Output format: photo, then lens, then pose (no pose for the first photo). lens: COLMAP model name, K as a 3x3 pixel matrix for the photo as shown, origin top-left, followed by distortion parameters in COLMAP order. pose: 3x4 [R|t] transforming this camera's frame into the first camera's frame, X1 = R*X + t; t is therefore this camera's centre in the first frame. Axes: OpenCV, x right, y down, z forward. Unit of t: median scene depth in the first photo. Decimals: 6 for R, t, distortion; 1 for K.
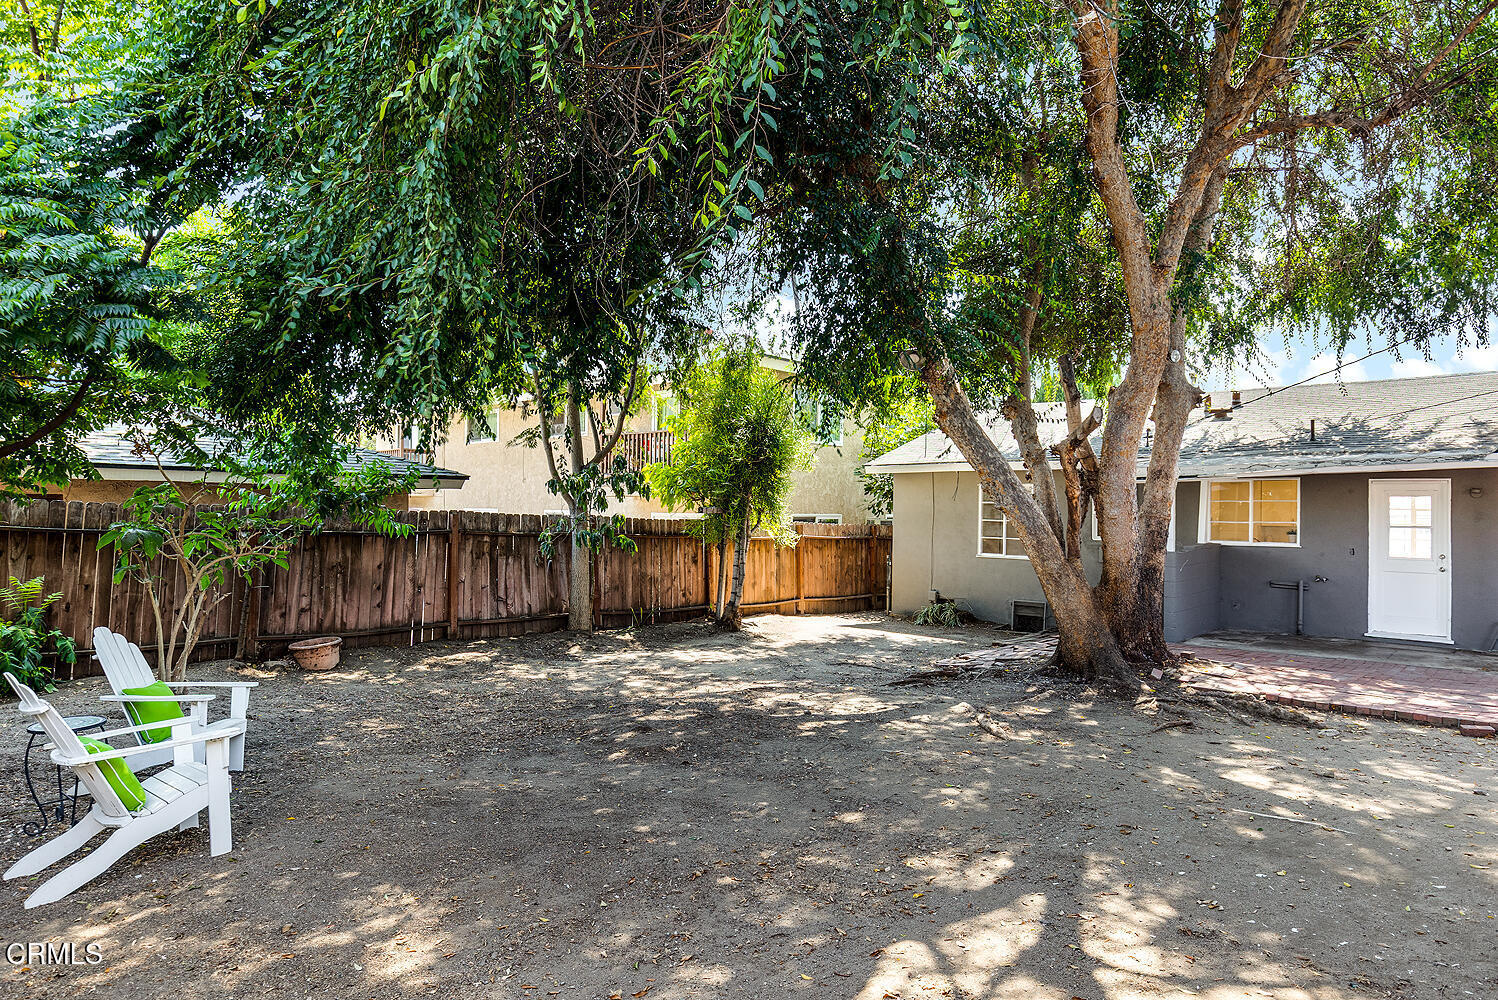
lens RADIAL K [[1005.3, 0, 749.0], [0, 1005.3, 500.0], [0, 0, 1]] dist [-0.001578, -0.000558]
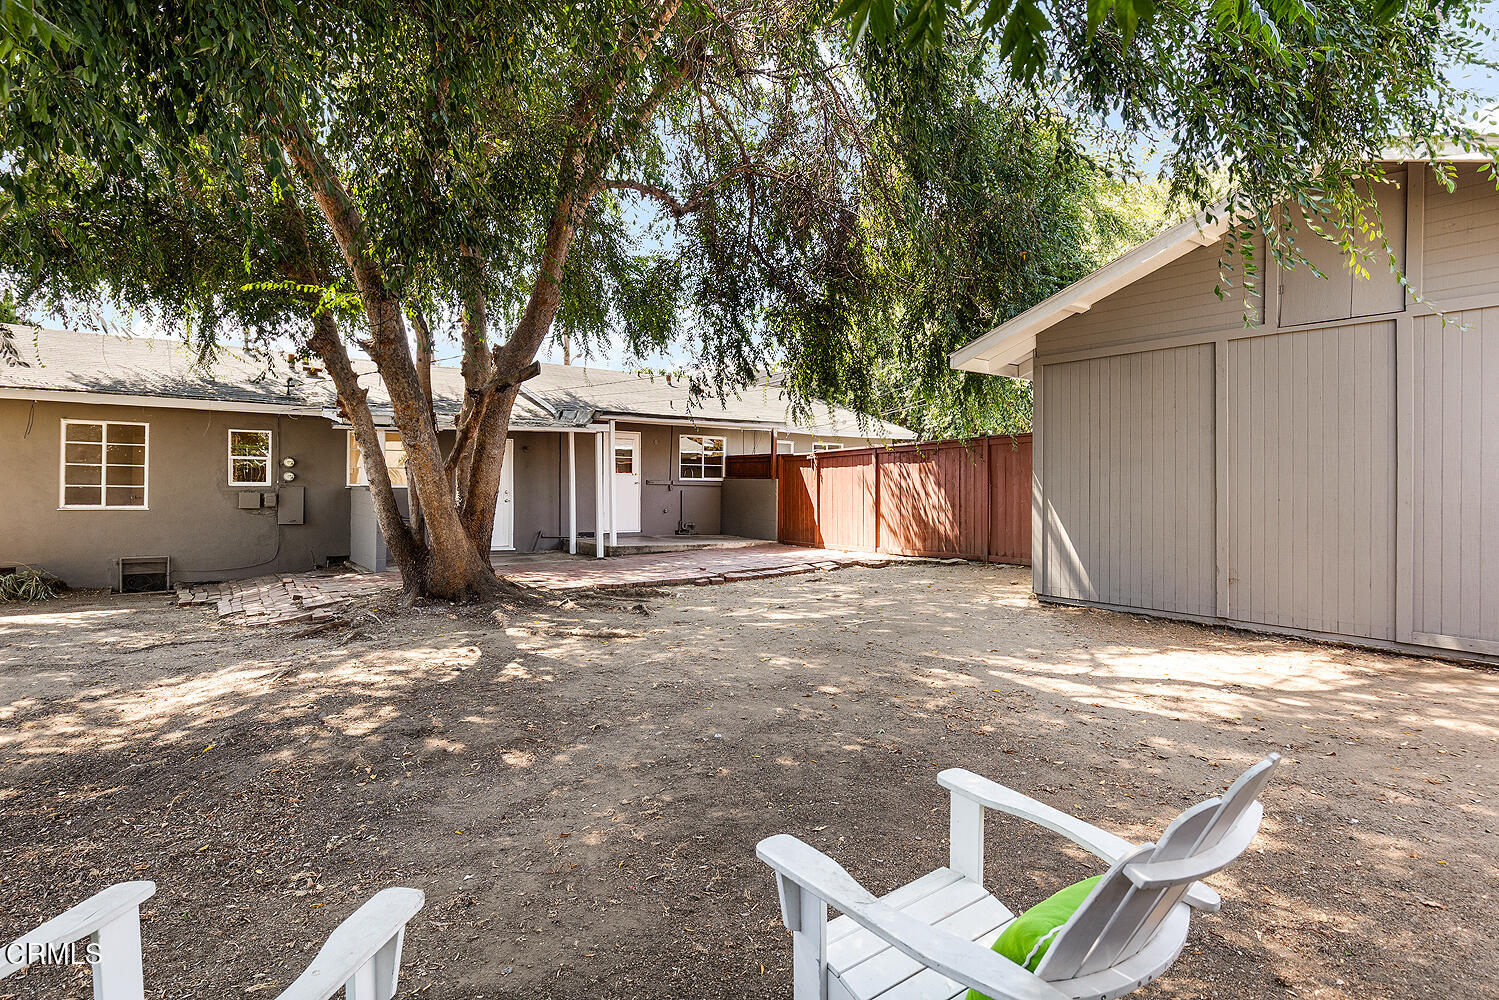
lens RADIAL K [[799.0, 0, 749.5], [0, 799.0, 500.0], [0, 0, 1]] dist [-0.001273, -0.000635]
pose [[0.152119, -0.021673, 0.988125, -0.391372], [-0.013171, 0.999626, 0.023953, 0.031925], [-0.988274, -0.016658, 0.151777, 0.439859]]
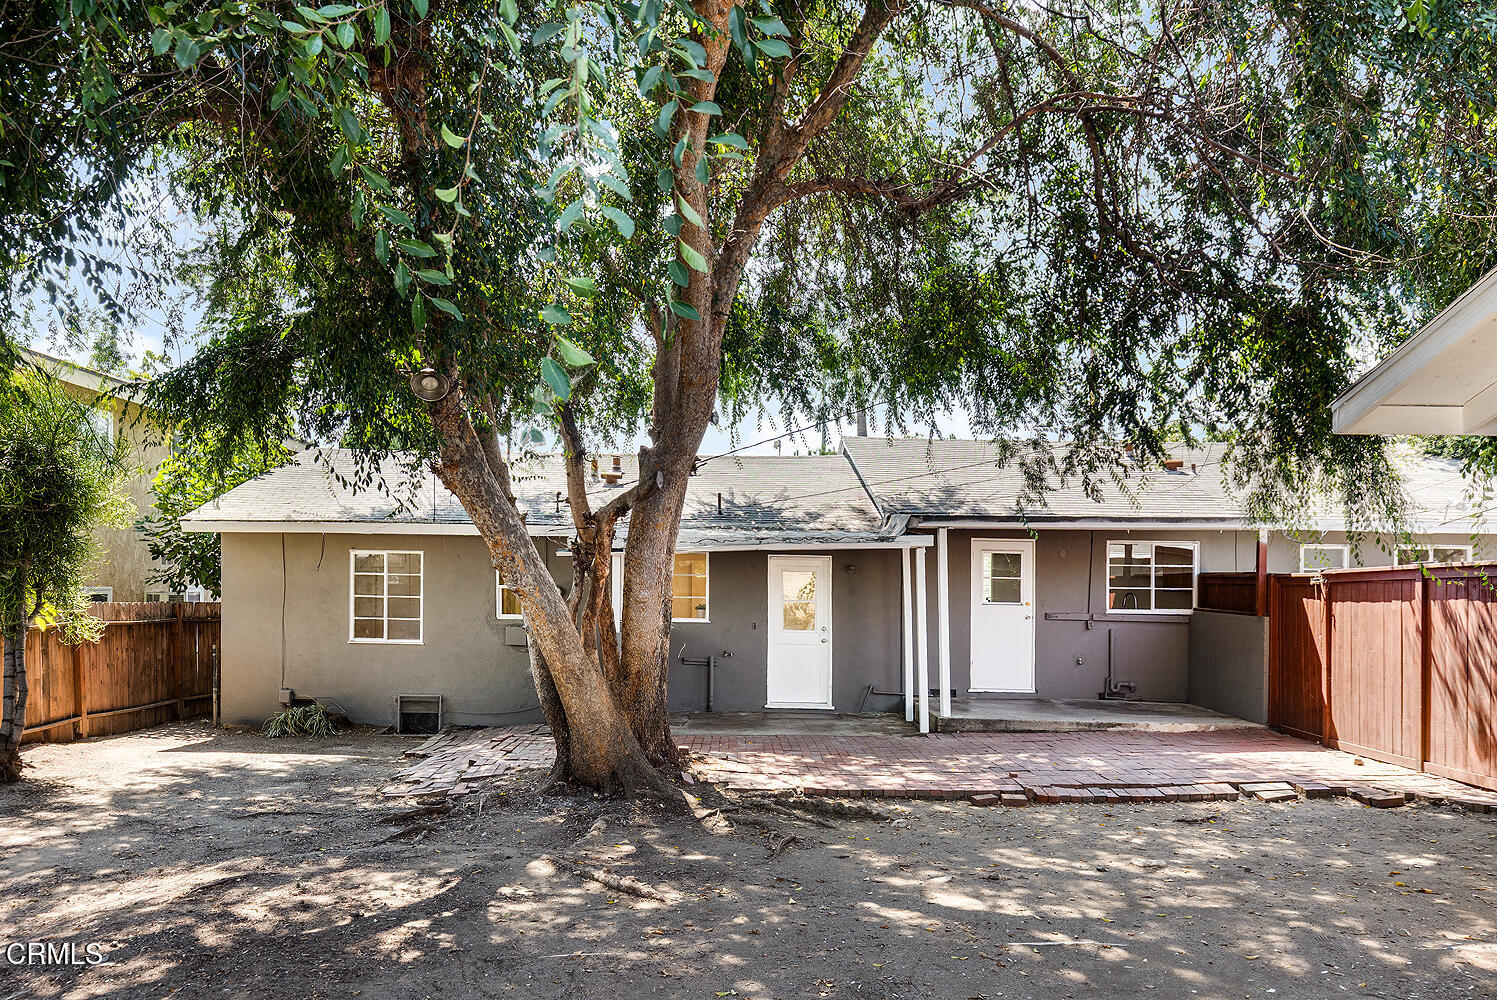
lens RADIAL K [[1072.4, 0, 744.7], [0, 1072.4, 590.4], [0, 0, 1]] dist [0.001876, -0.000810]
pose [[0.722961, -0.007861, 0.690844, -0.156568], [-0.012904, 0.999607, 0.024878, -0.011630], [-0.690769, -0.026900, 0.722575, 0.223605]]
